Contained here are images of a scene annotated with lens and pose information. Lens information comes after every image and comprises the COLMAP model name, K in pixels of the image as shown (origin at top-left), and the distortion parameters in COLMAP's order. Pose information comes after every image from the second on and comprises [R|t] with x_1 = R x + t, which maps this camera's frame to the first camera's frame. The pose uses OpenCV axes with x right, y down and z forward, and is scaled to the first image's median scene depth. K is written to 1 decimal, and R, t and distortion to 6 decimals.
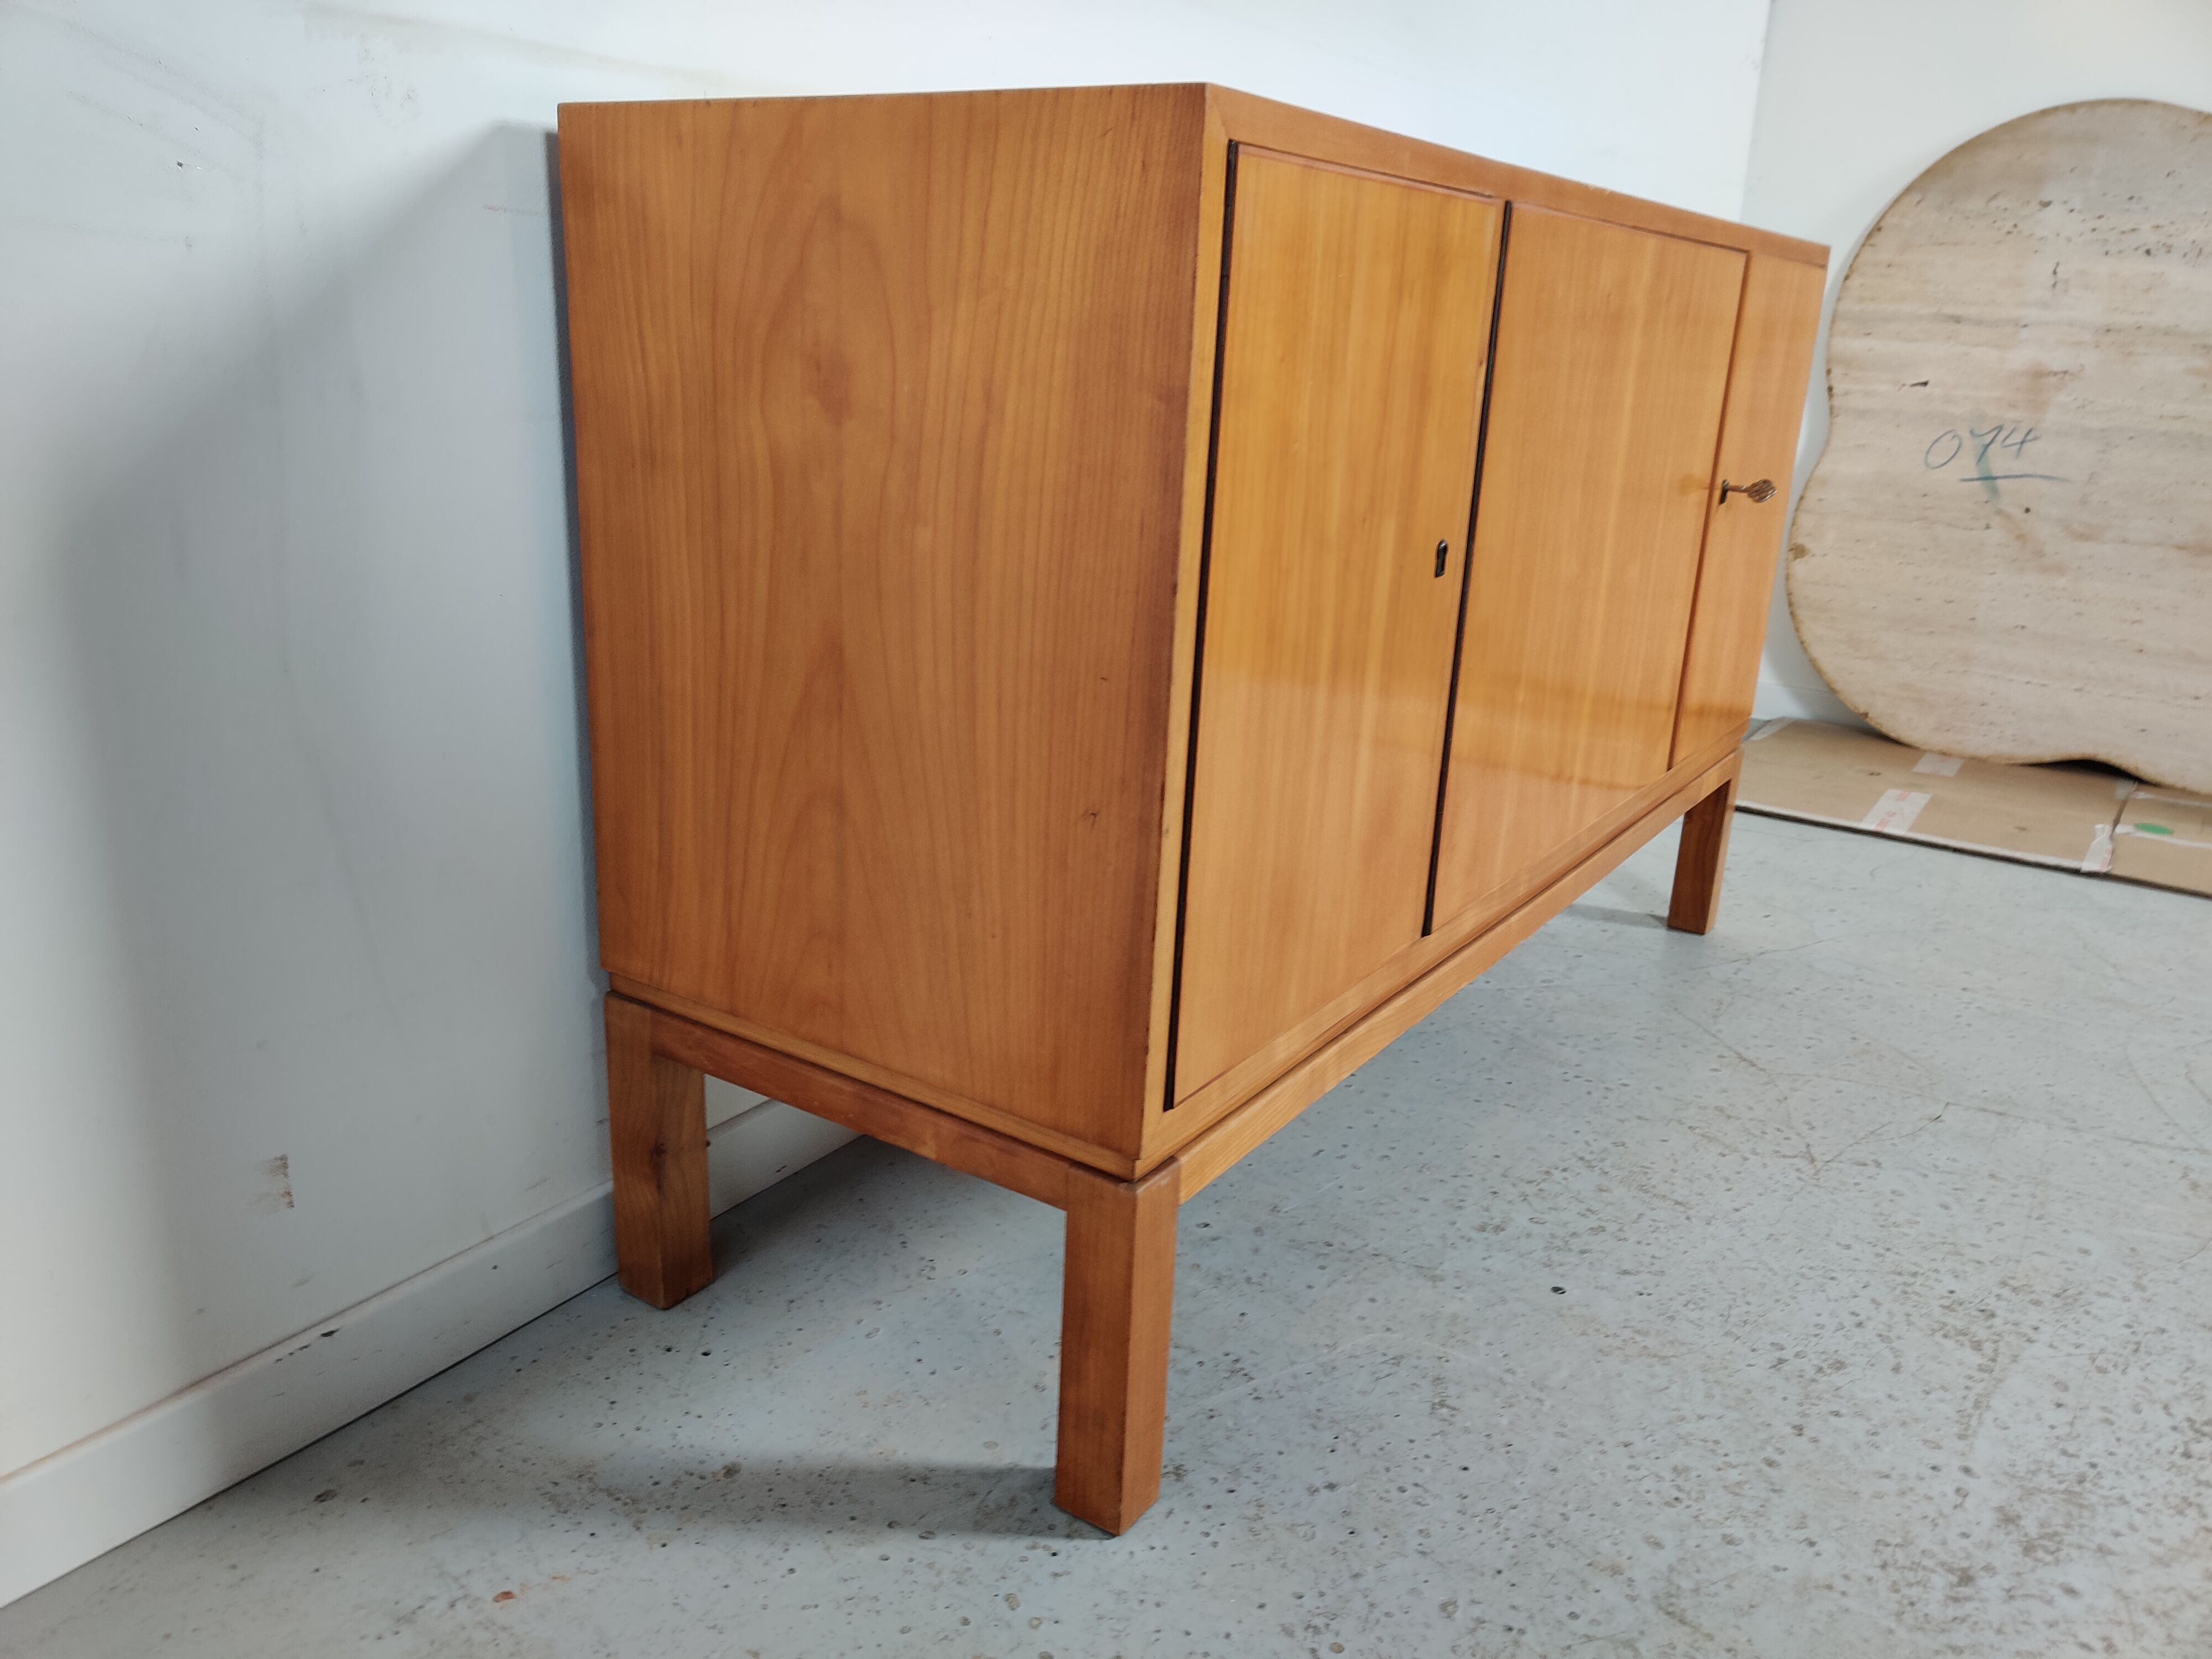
lens RADIAL K [[1670.8, 0, 1089.3], [0, 1670.8, 836.8], [0, 0, 1]] dist [0.057084, -0.052927]
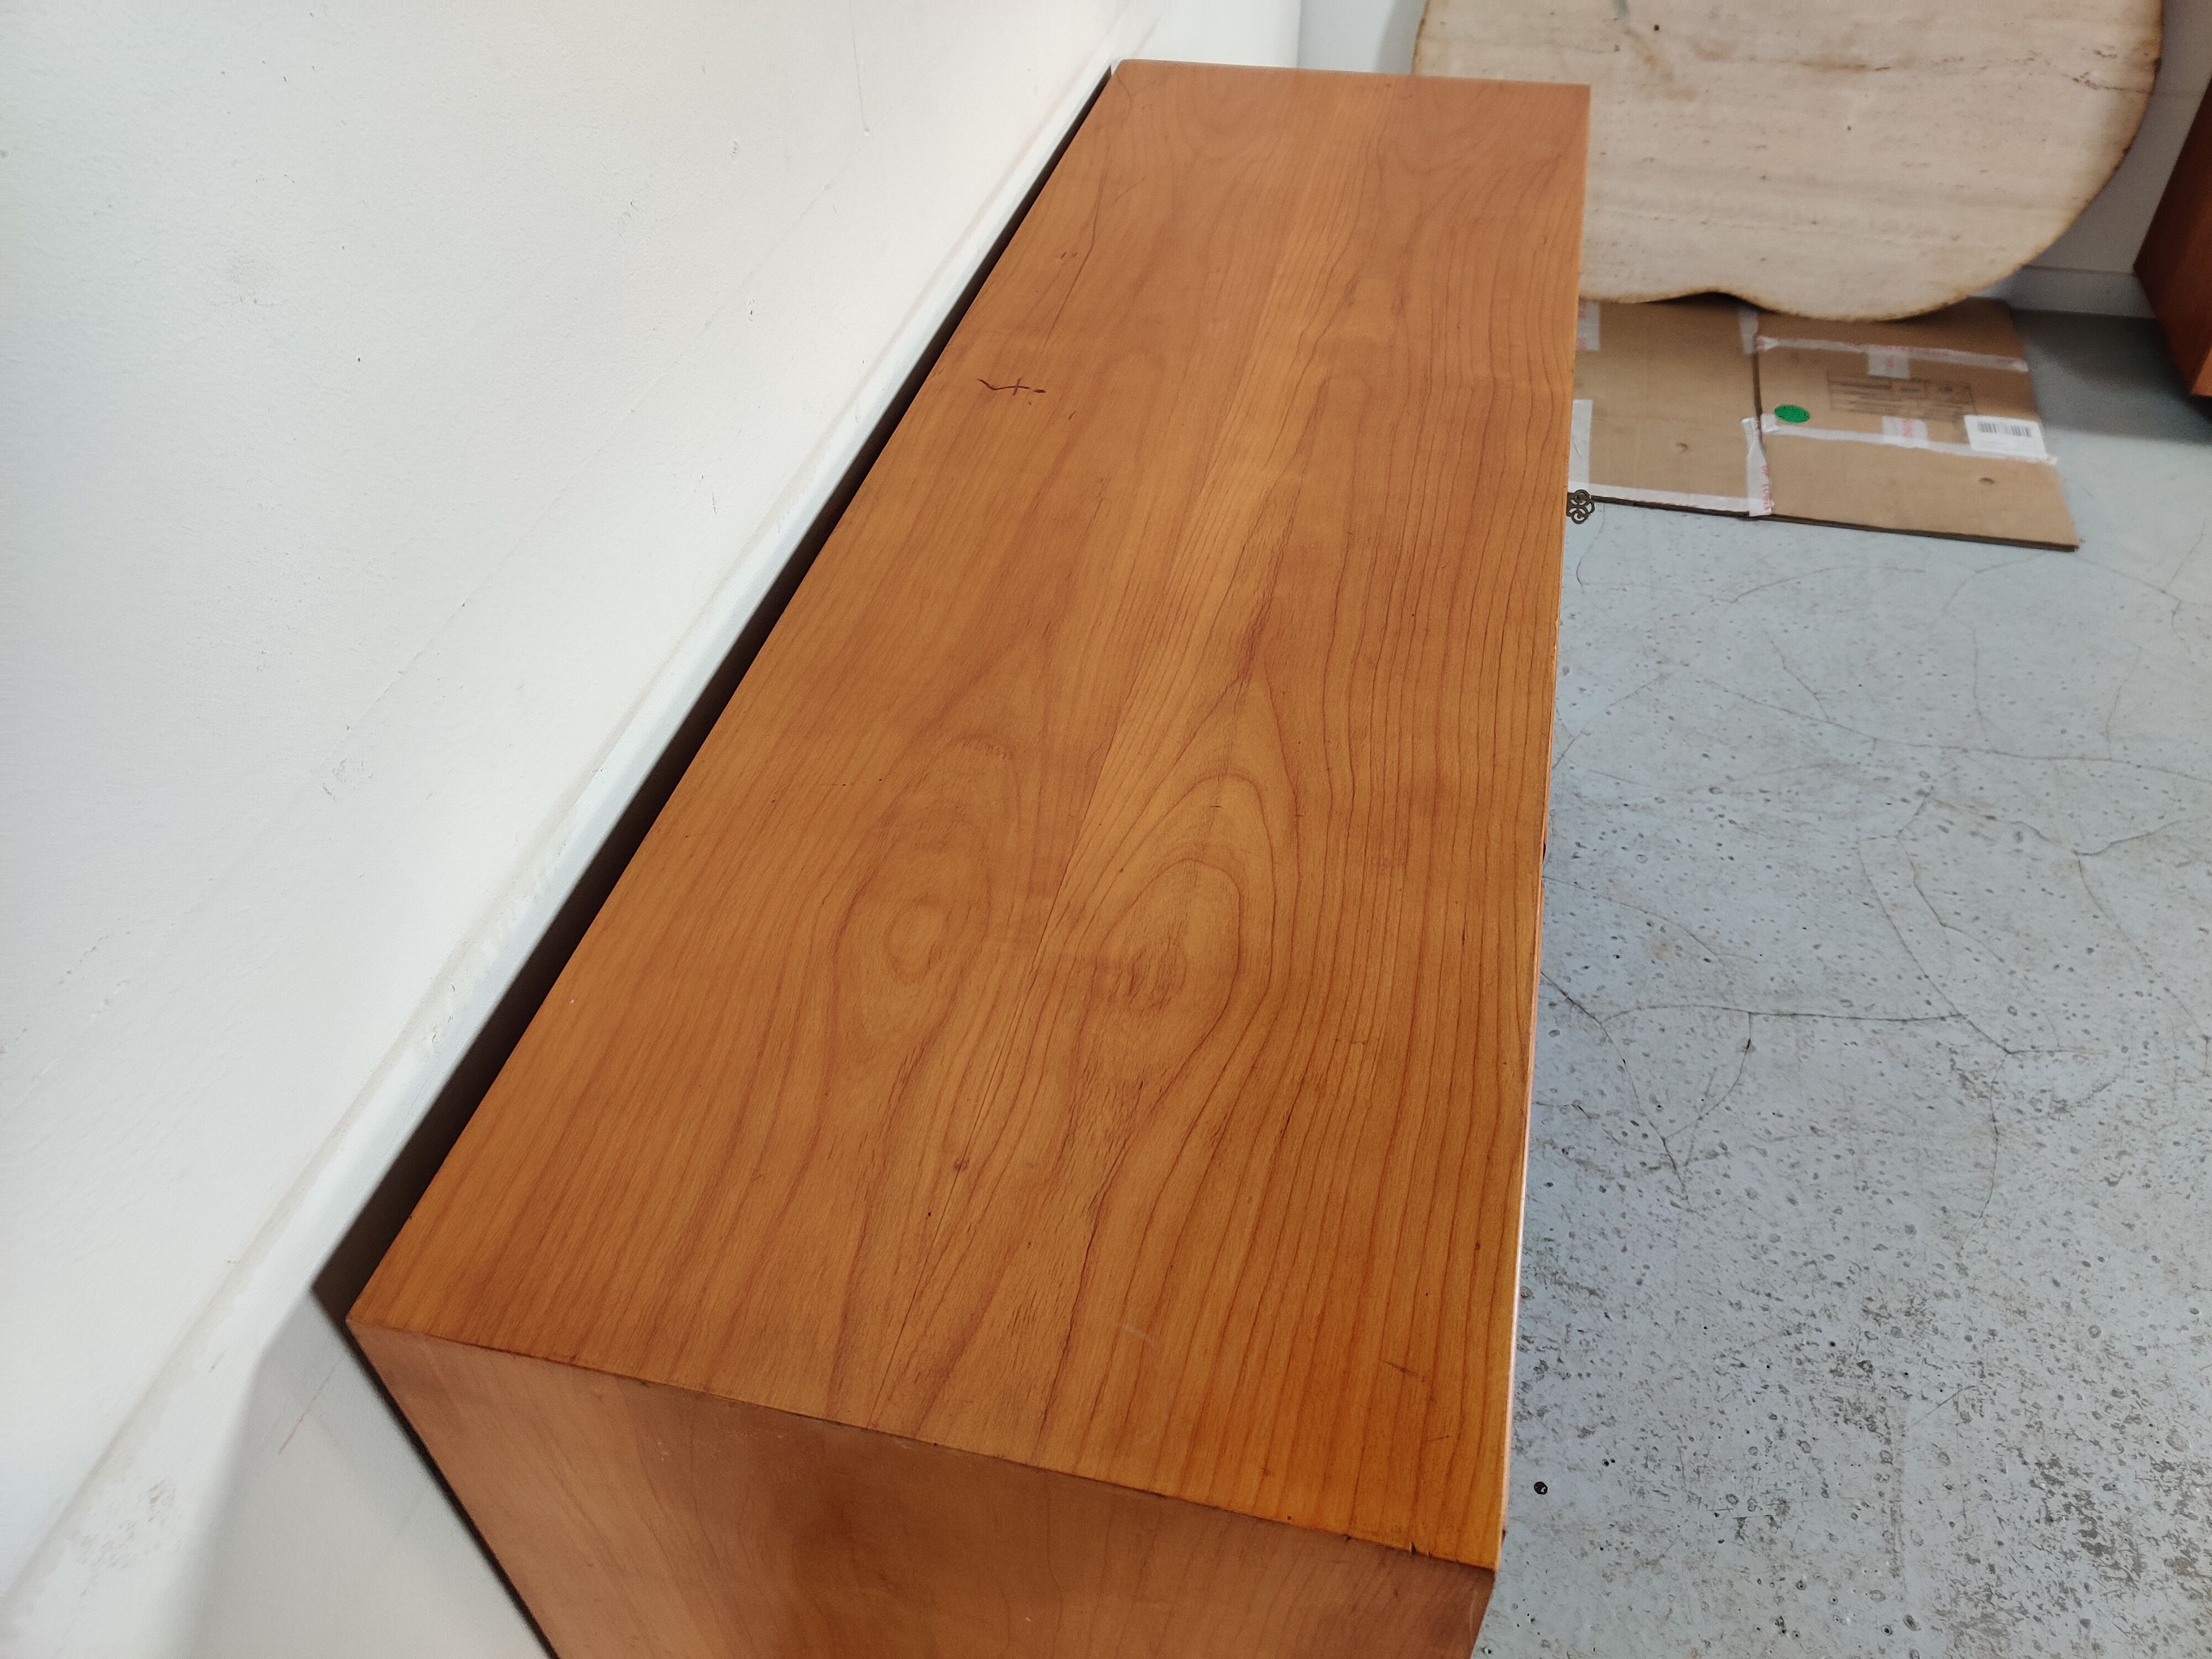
lens RADIAL K [[1585.5, 0, 1106.0], [0, 1585.5, 829.5], [0, 0, 1]] dist [0.076002, -0.082314]
pose [[0.934578, -0.299985, 0.191240, -0.060160], [0.178991, 0.861058, 0.475963, -0.647064], [-0.307451, -0.410595, 0.858421, 0.351444]]
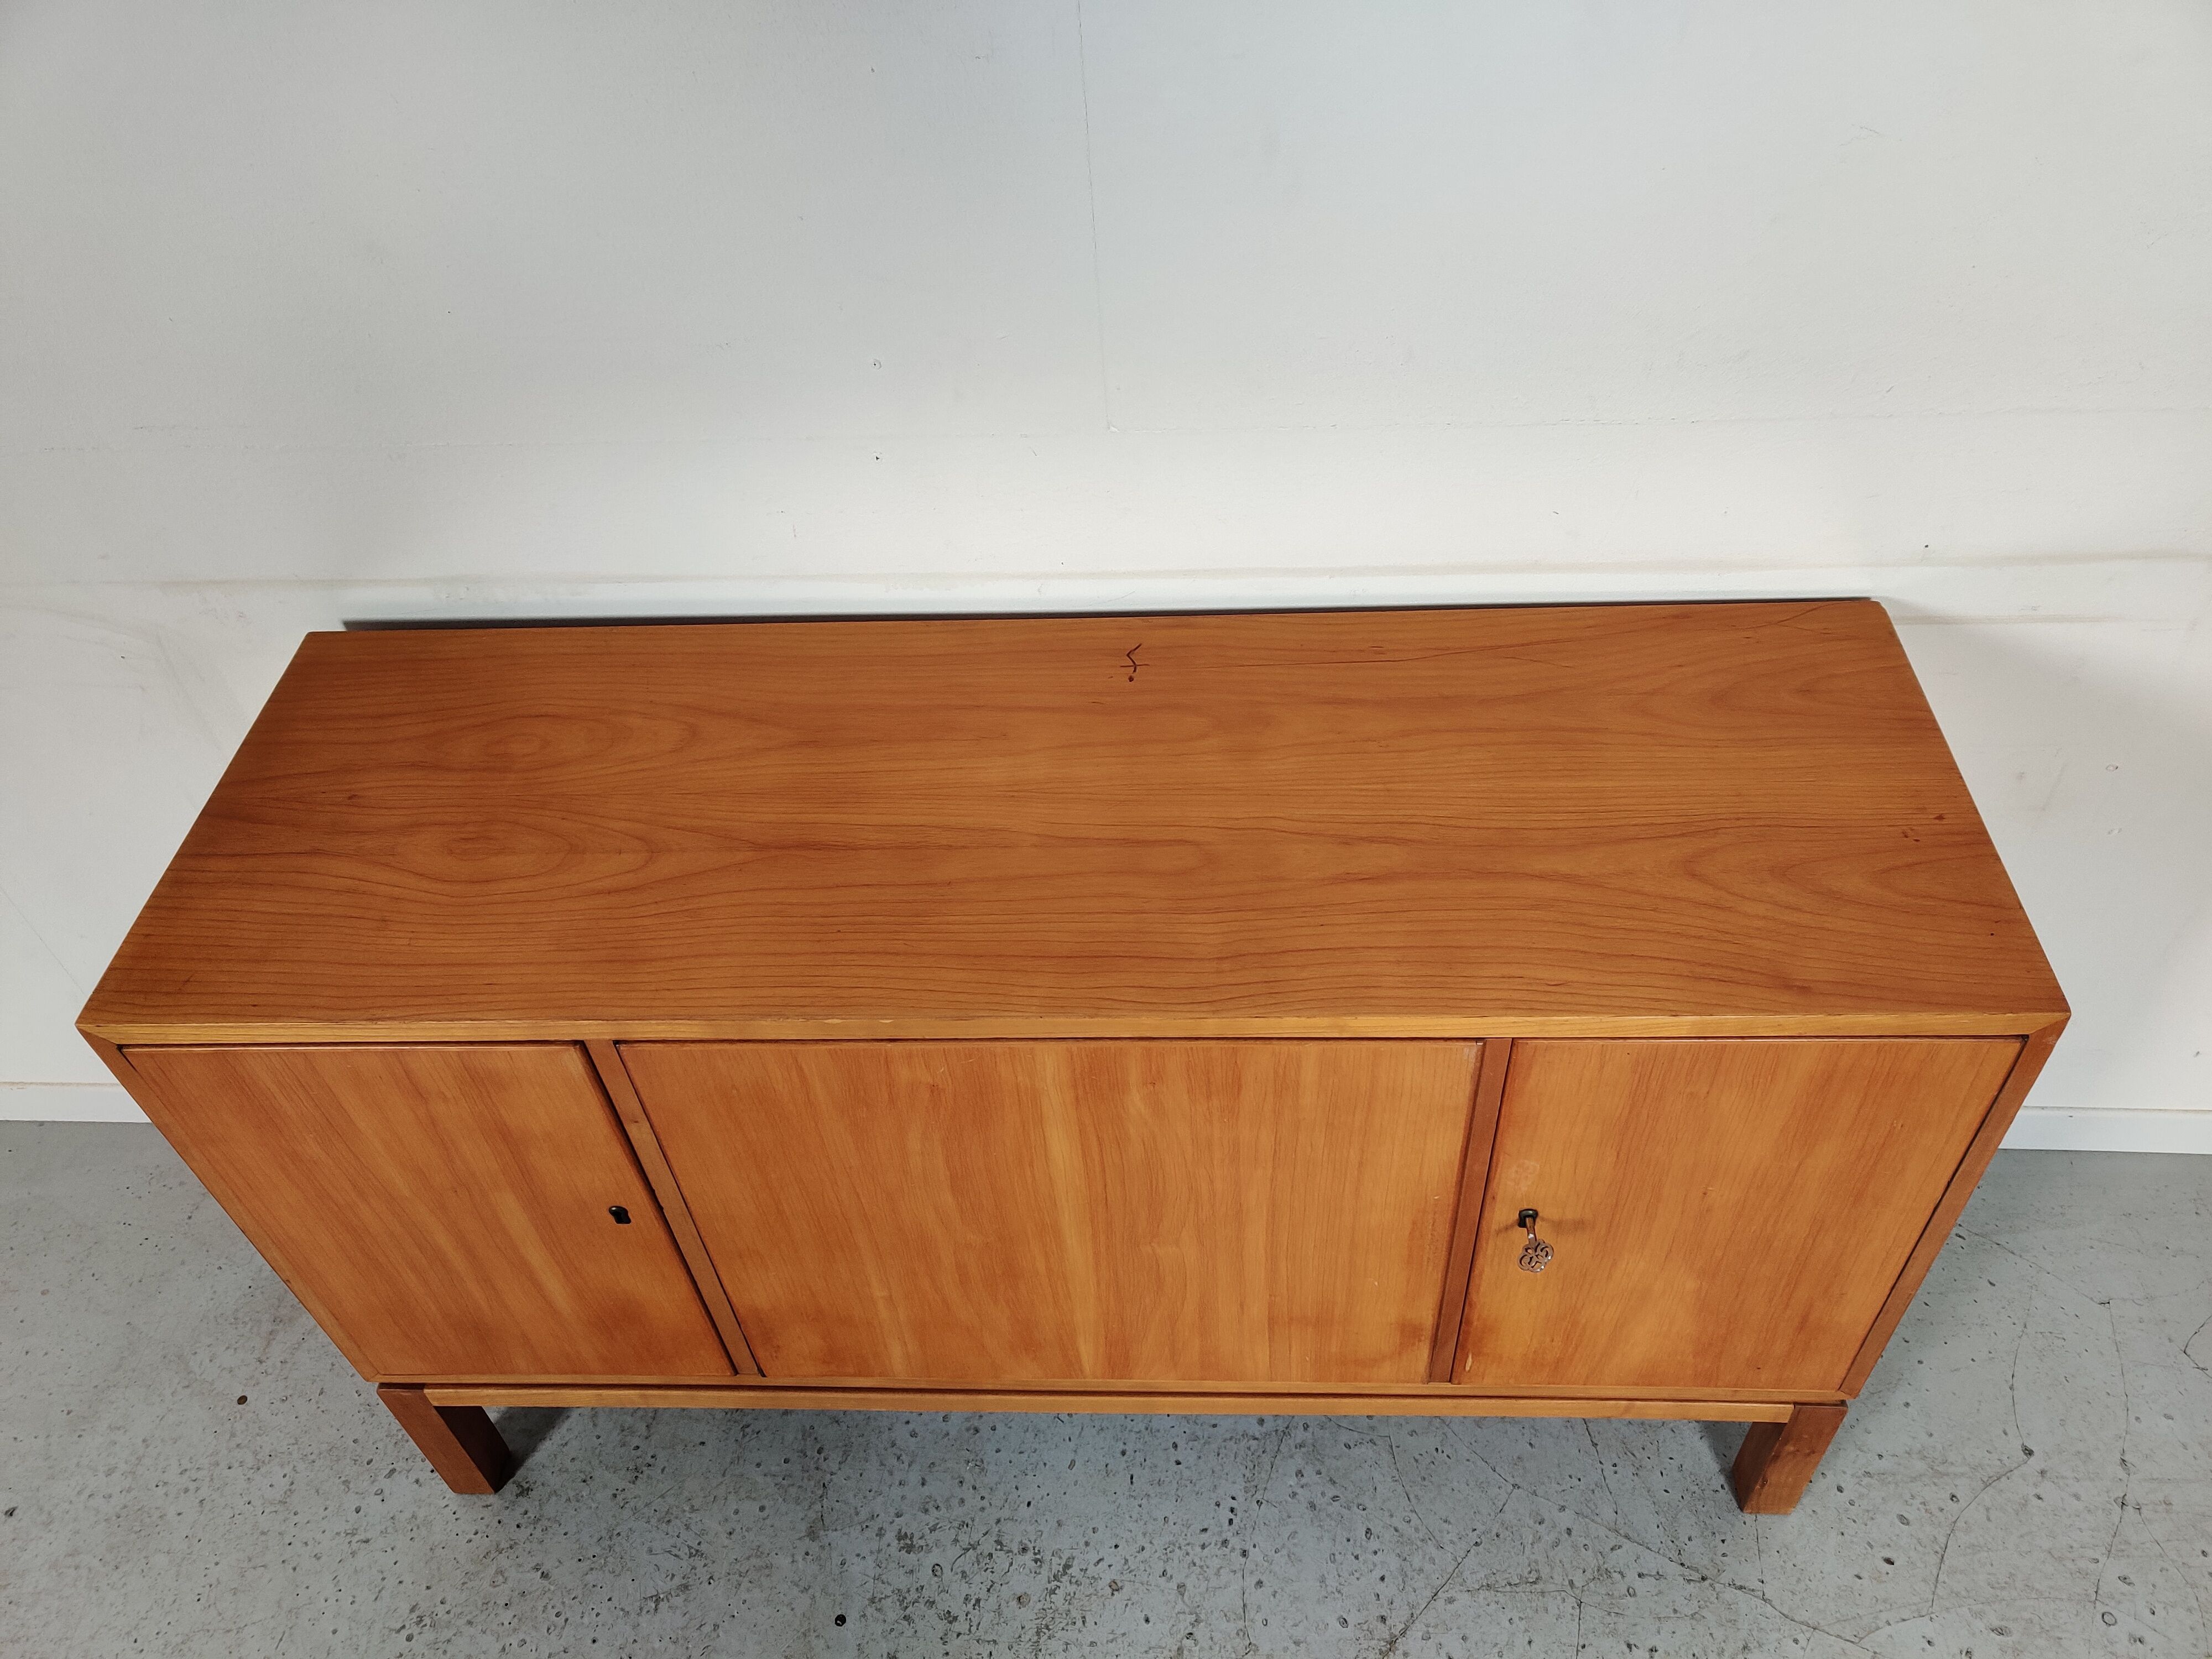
lens RADIAL K [[1666.0, 0, 1114.2], [0, 1666.0, 846.2], [0, 0, 1]] dist [0.072212, -0.049498]
pose [[0.519366, 0.562265, -0.643519, 0.872158], [-0.174547, 0.806972, 0.564207, -0.960184], [0.836536, -0.180705, 0.517255, 0.600874]]
